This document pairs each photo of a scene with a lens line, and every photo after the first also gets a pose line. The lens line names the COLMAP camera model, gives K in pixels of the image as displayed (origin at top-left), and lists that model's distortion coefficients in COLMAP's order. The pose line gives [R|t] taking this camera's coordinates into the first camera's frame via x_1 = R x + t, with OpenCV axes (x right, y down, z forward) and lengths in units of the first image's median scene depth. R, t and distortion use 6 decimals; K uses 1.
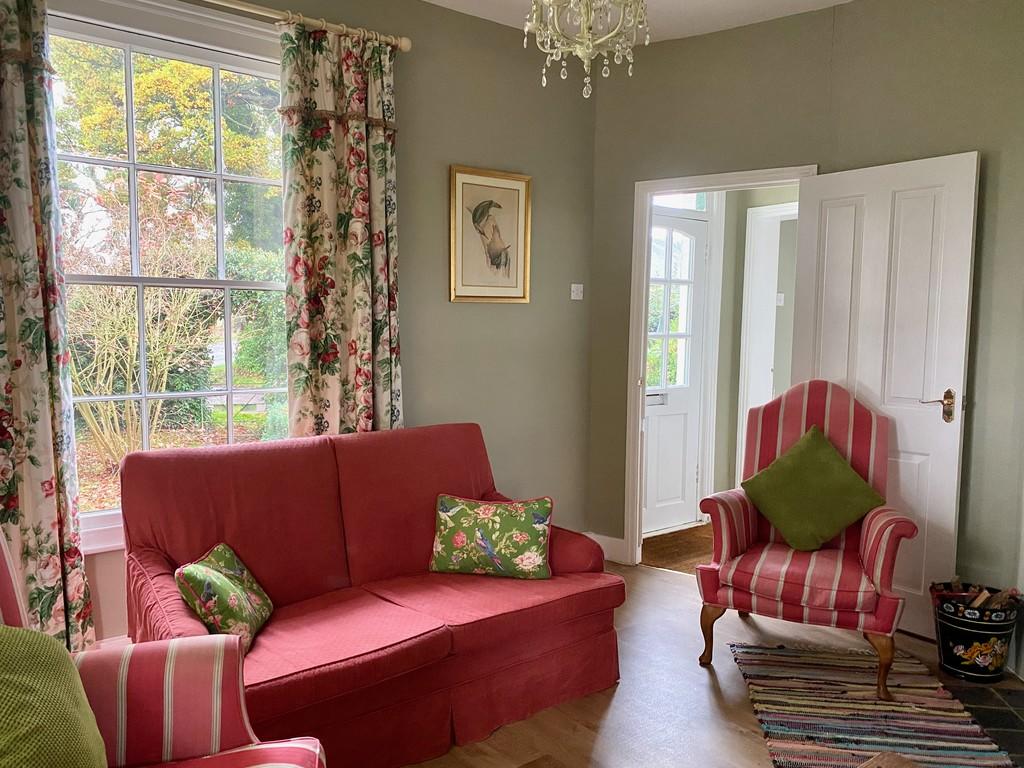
lens RADIAL K [[775.8, 0, 512.0], [0, 775.8, 384.0], [0, 0, 1]] dist [0.024062, 0.003276]
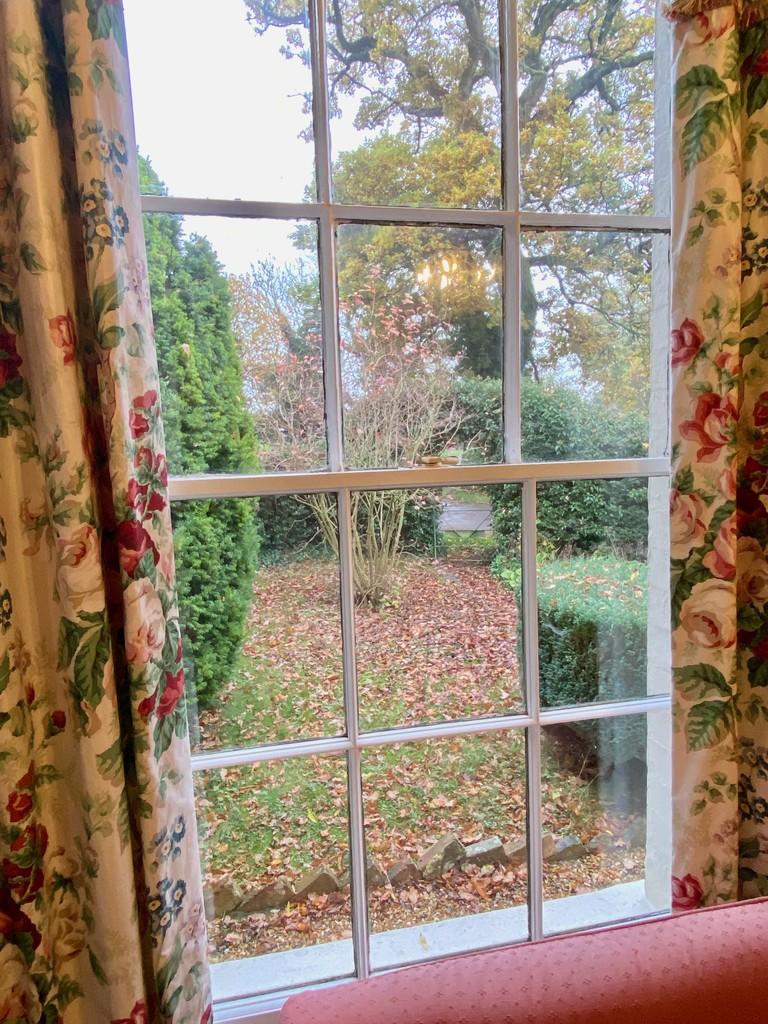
lens RADIAL K [[721.9, 0, 384.0], [0, 721.9, 512.0], [0, 0, 1]] dist [0.056276, 0.001651]
pose [[0.902562, 0.002867, -0.430550, -0.266273], [0.005735, 0.999809, 0.018679, -0.114322], [0.430522, -0.019329, 0.902373, 0.609435]]
